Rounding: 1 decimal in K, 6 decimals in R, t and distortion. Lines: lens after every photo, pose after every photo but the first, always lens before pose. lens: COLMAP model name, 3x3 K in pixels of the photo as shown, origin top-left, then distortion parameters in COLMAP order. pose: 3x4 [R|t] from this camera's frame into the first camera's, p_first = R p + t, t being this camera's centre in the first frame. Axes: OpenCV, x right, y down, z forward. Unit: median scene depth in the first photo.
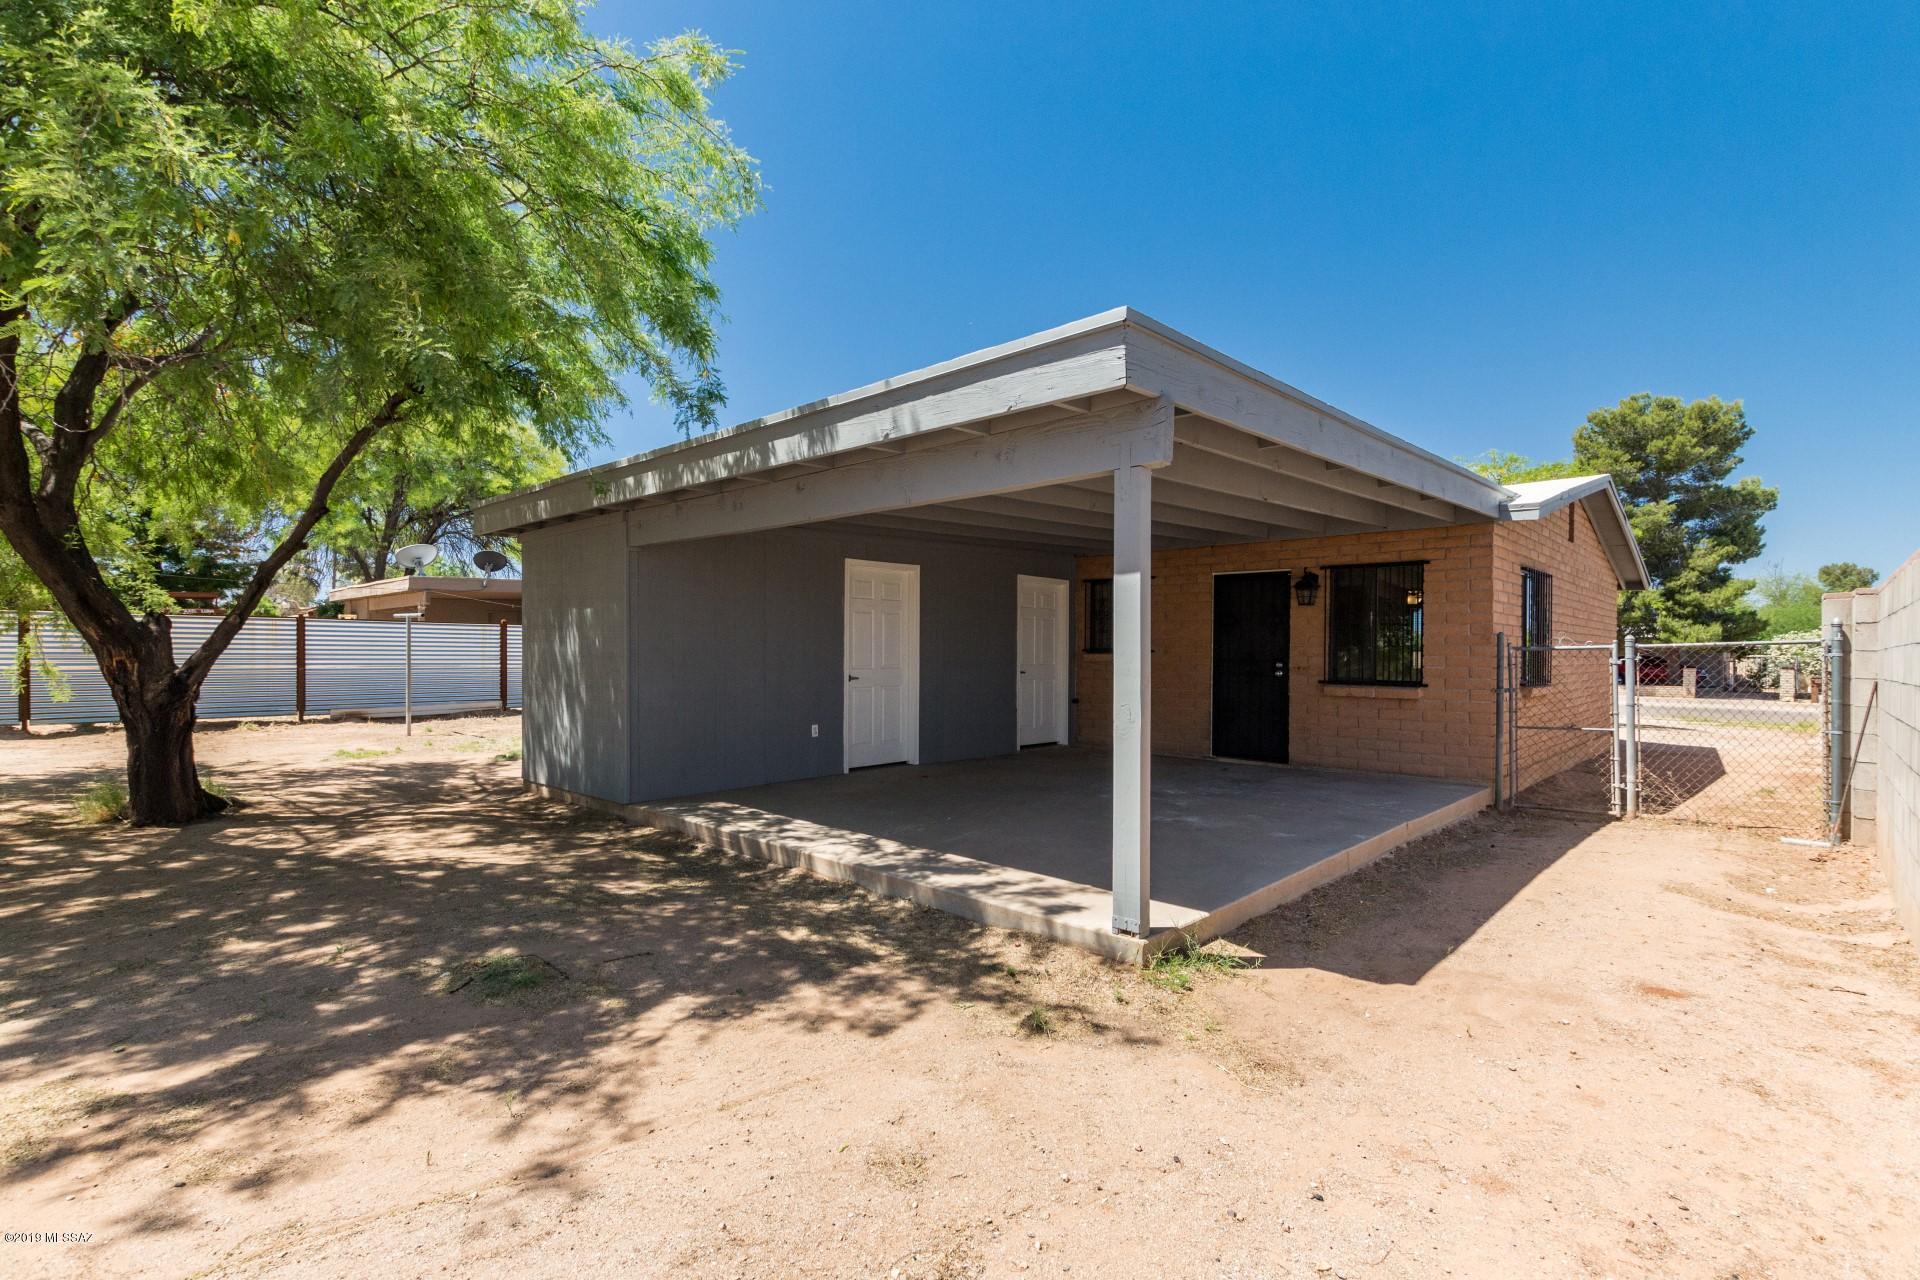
lens RADIAL K [[883.3, 0, 949.2], [0, 883.3, 644.6], [0, 0, 1]] dist [-0.001433, -0.002667]
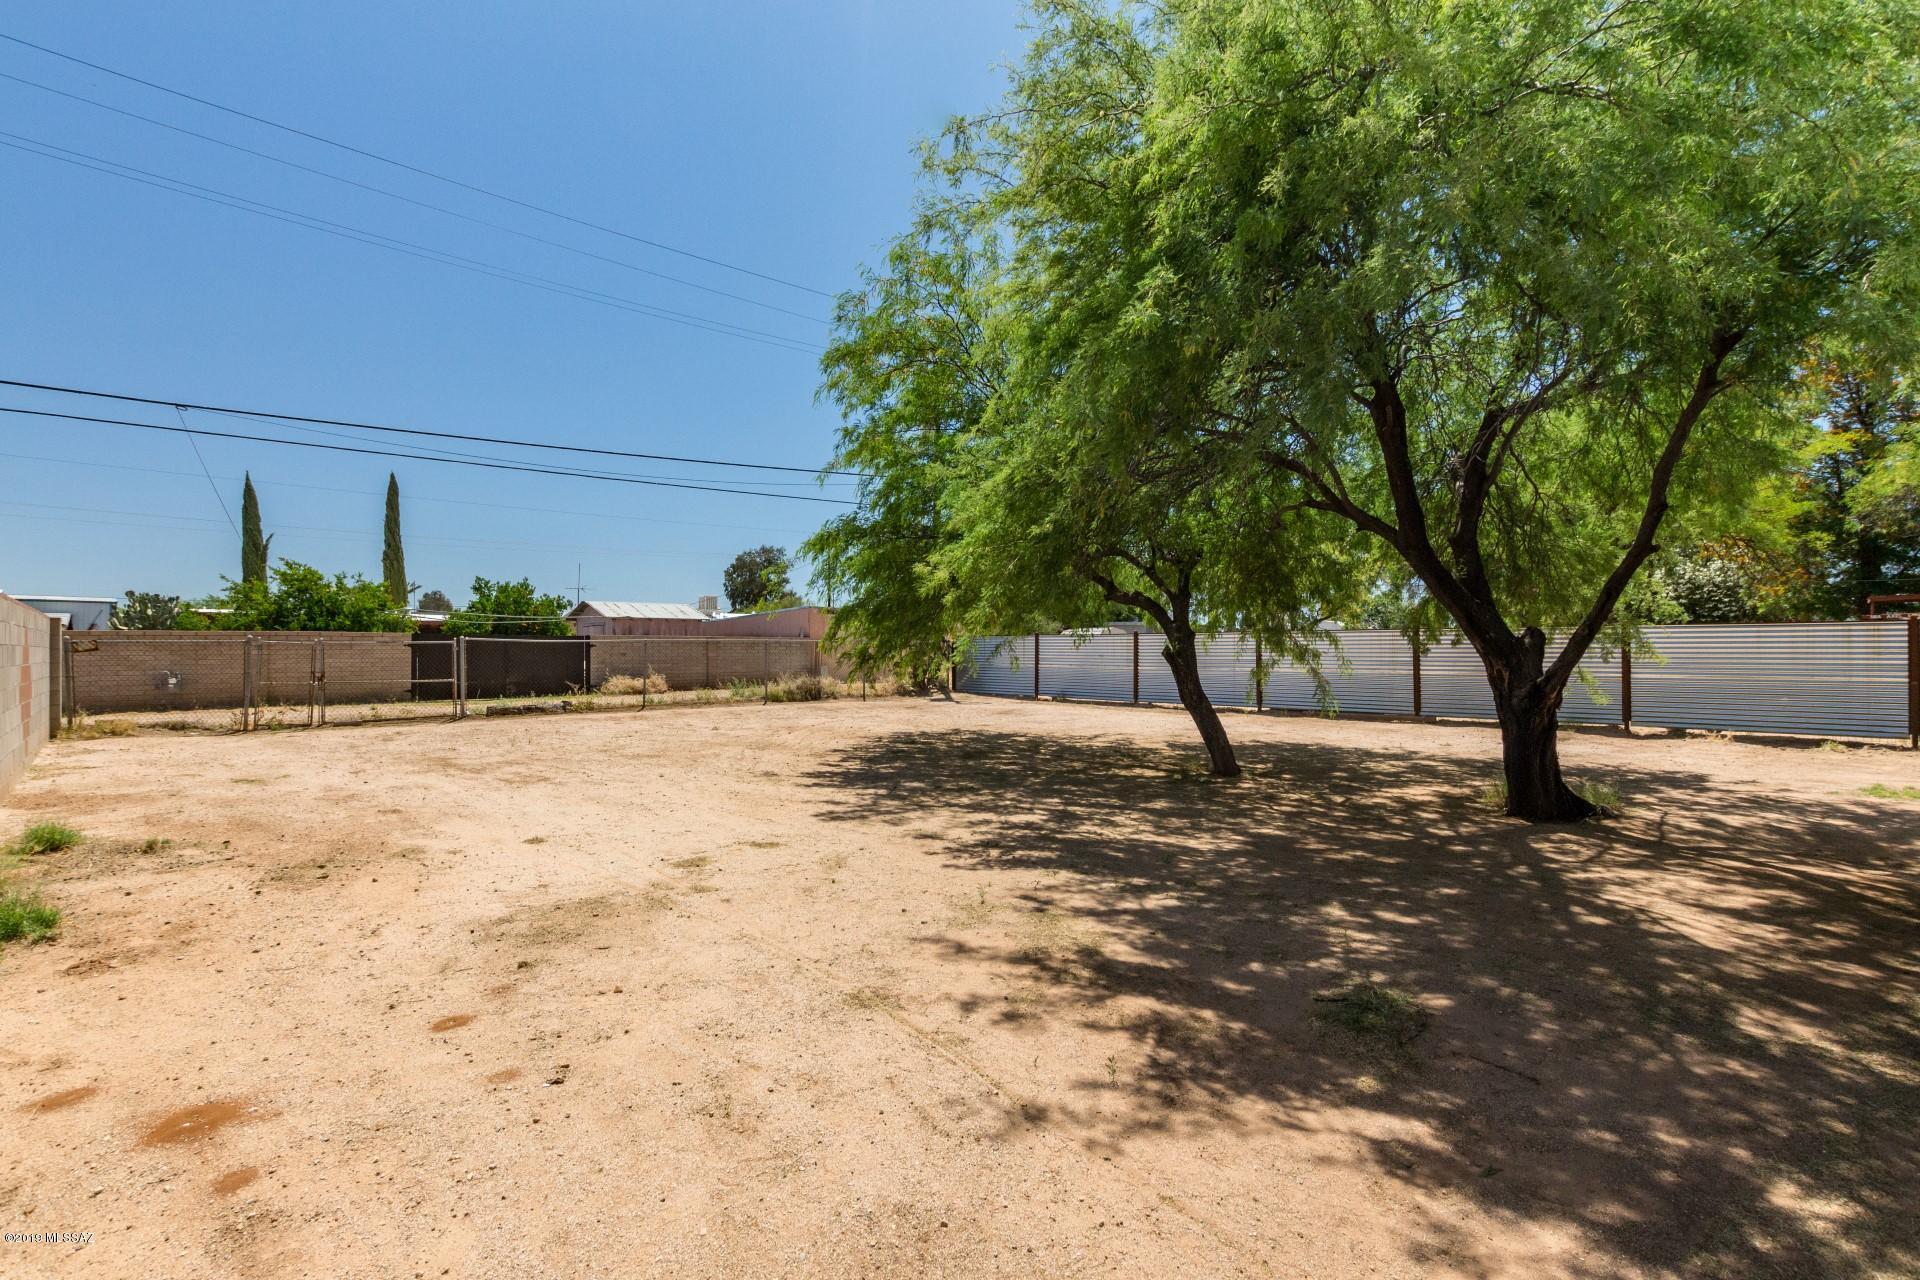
lens RADIAL K [[883.3, 0, 951.8], [0, 883.3, 649.6], [0, 0, 1]] dist [-0.001433, -0.002667]
pose [[-0.071144, -0.013148, -0.997379, 0.392135], [0.007625, 0.999877, -0.013725, 0.006267], [0.997437, -0.008582, -0.071035, 0.553727]]
